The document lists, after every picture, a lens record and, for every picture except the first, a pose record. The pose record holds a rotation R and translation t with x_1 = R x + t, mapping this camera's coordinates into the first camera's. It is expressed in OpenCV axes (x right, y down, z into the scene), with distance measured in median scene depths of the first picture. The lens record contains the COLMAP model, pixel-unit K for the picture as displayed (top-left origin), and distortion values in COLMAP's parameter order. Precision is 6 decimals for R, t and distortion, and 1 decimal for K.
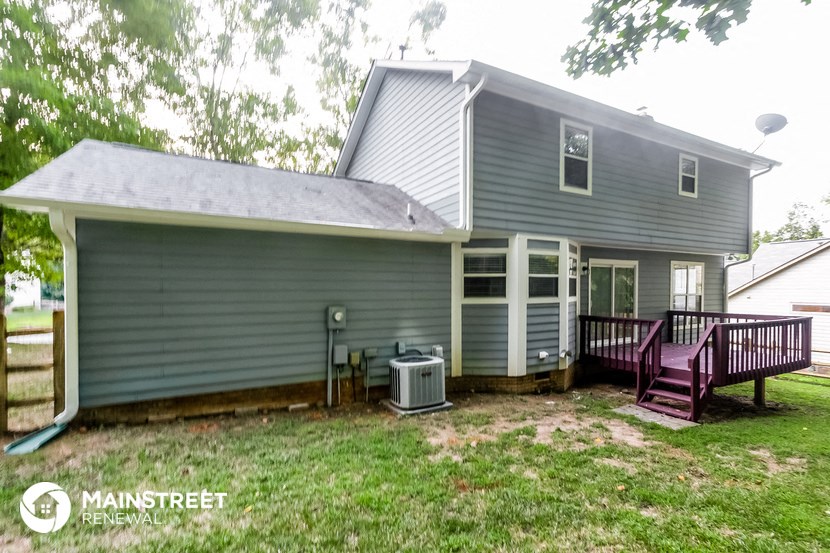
lens RADIAL K [[397.1, 0, 415.9], [0, 397.1, 295.1], [0, 0, 1]] dist [-0.025384, 0.000157]
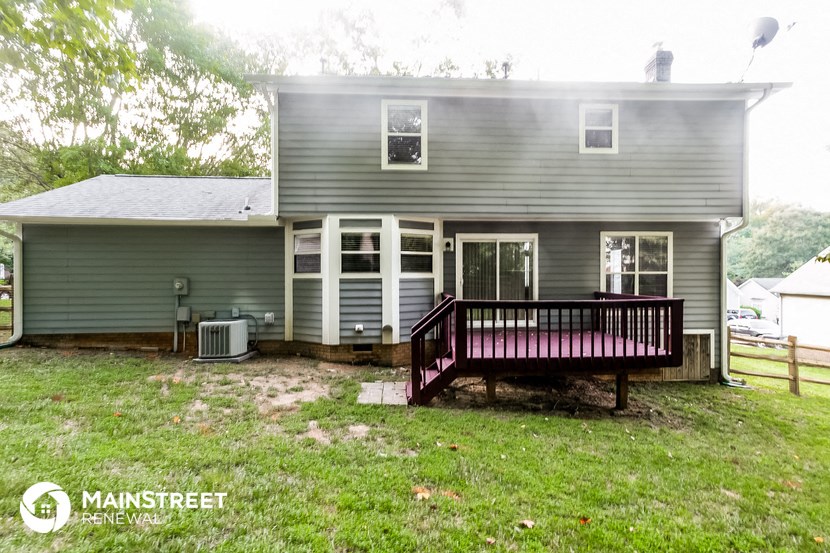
lens RADIAL K [[393.9, 0, 417.9], [0, 393.9, 273.1], [0, 0, 1]] dist [-0.005170, 0.000534]
pose [[0.900718, 0.000938, -0.434404, 0.940257], [-0.007390, 0.999886, -0.013164, 0.018940], [0.434342, 0.015067, 0.900622, 0.123689]]
